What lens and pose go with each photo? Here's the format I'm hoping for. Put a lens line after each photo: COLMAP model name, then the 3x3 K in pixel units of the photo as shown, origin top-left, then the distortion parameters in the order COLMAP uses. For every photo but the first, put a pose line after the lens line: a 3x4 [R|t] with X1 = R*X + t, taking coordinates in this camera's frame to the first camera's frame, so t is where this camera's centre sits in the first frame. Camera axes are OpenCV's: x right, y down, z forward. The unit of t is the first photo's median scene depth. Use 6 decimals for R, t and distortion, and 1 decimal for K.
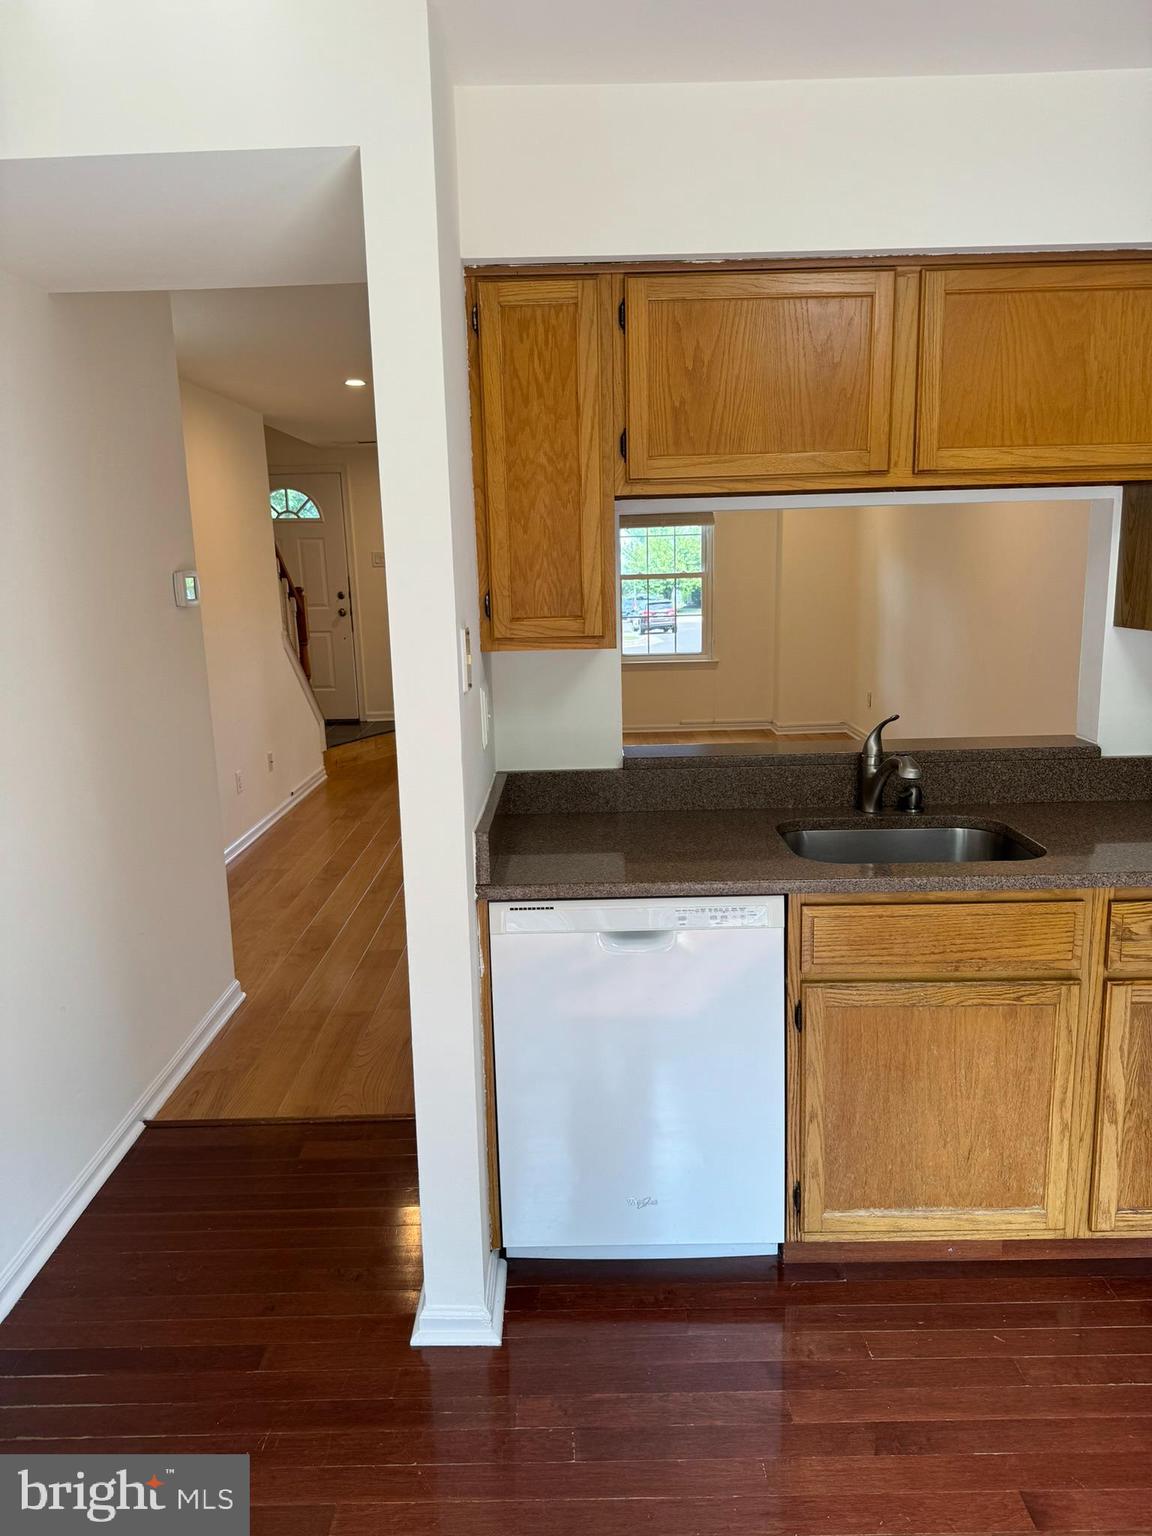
lens RADIAL K [[1082.7, 0, 565.6], [0, 1082.7, 764.4], [0, 0, 1]] dist [0.062009, -0.078903]
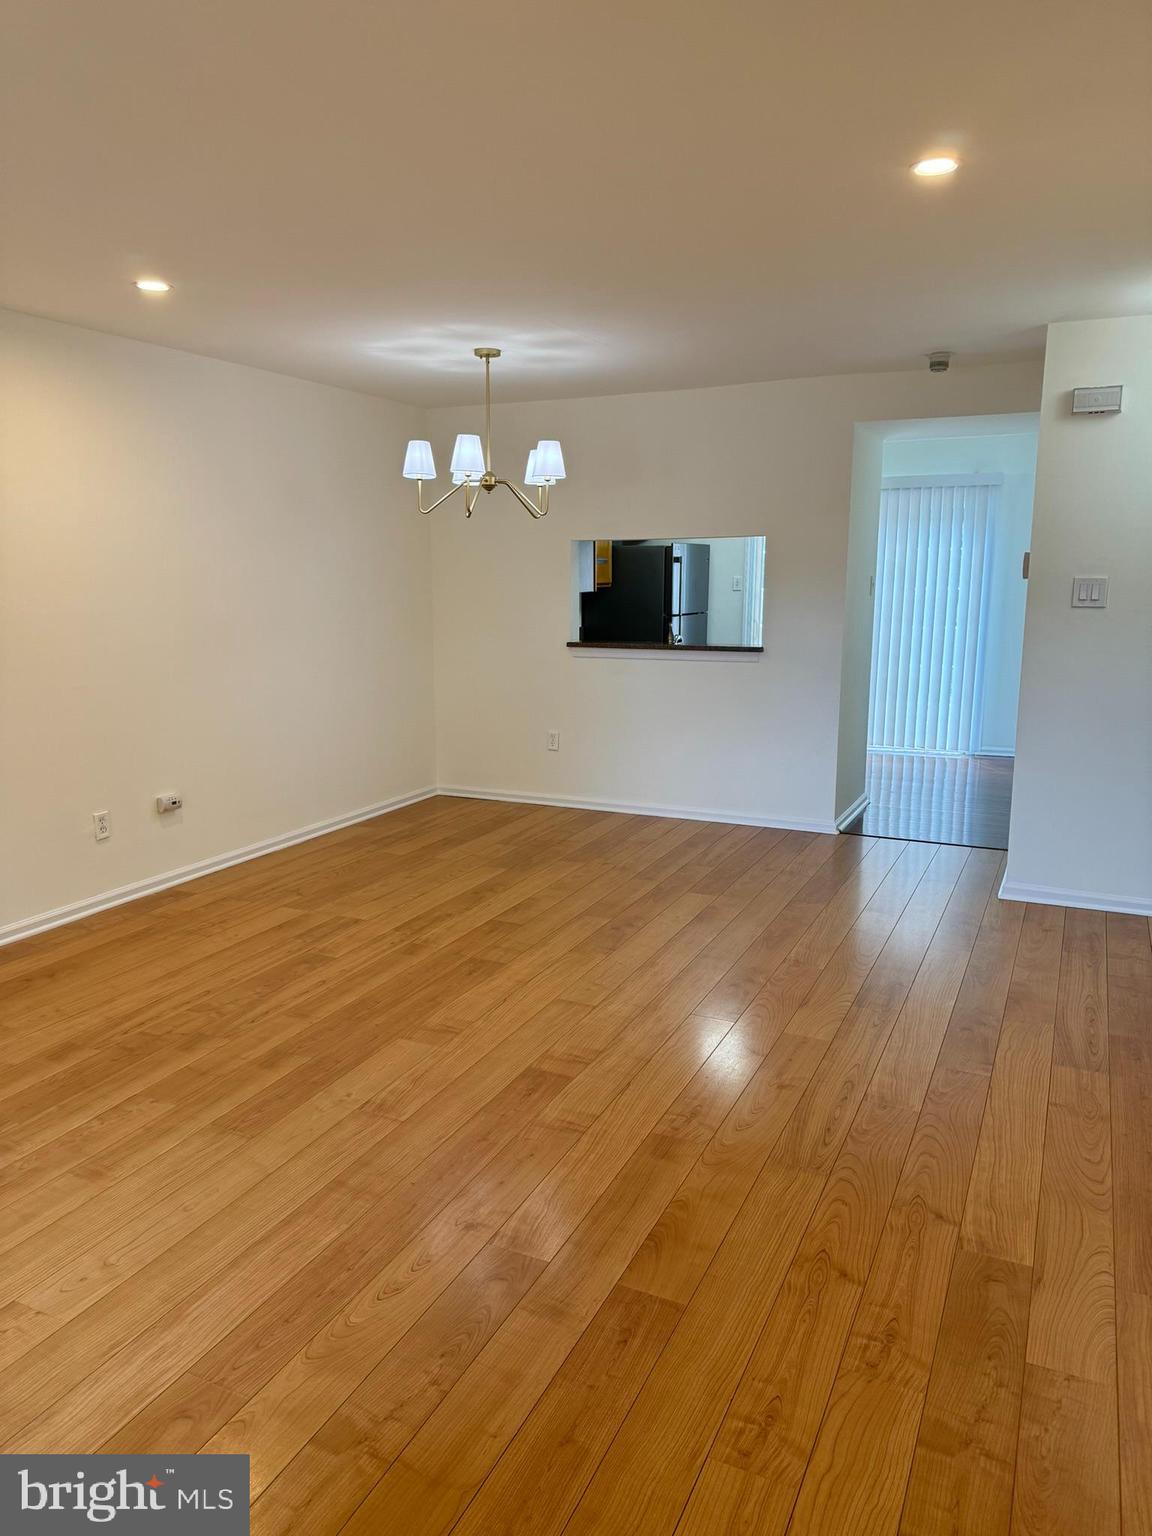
lens RADIAL K [[1082.7, 0, 557.4], [0, 1082.7, 762.8], [0, 0, 1]] dist [0.062009, -0.078903]
pose [[-0.903910, -0.045131, 0.425336, -0.165155], [0.107656, 0.938399, 0.328357, -0.178410], [-0.413954, 0.342595, -0.843369, 1.003381]]
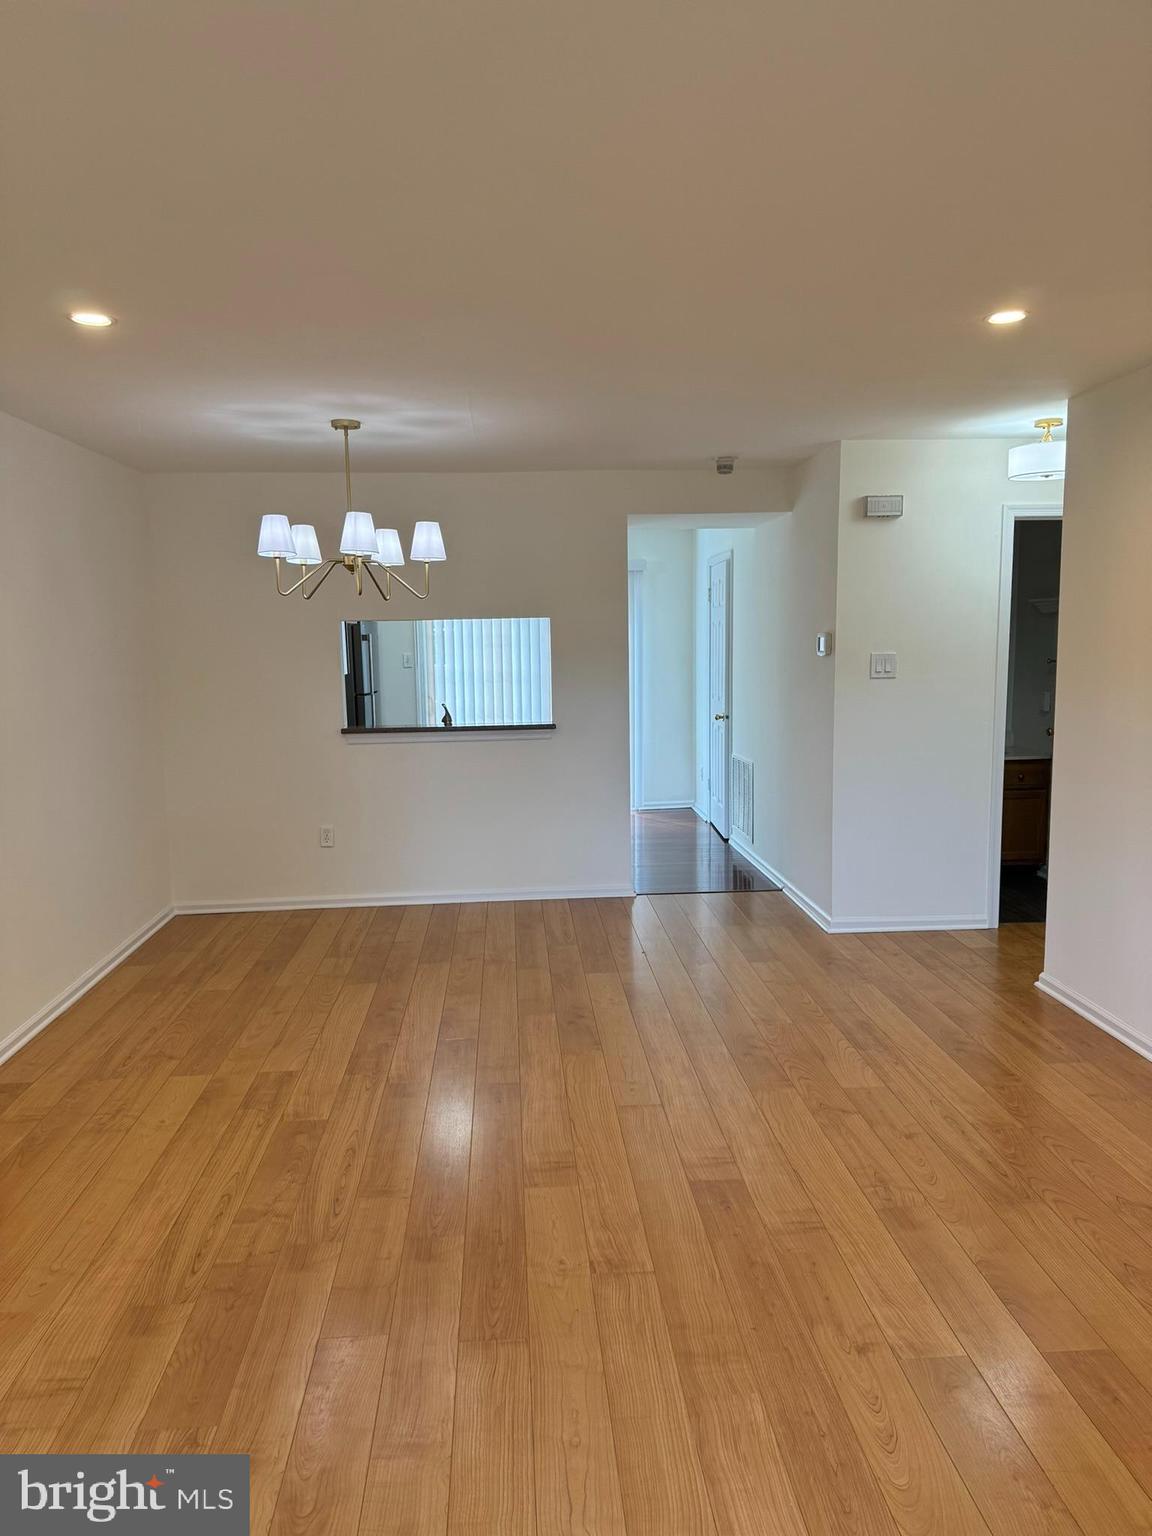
lens RADIAL K [[1082.7, 0, 569.0], [0, 1082.7, 773.1], [0, 0, 1]] dist [0.062009, -0.078903]
pose [[-0.996464, 0.055072, -0.063460, 0.053720], [0.032449, 0.948886, 0.313948, -0.198133], [0.077506, 0.310778, -0.947317, 1.021693]]
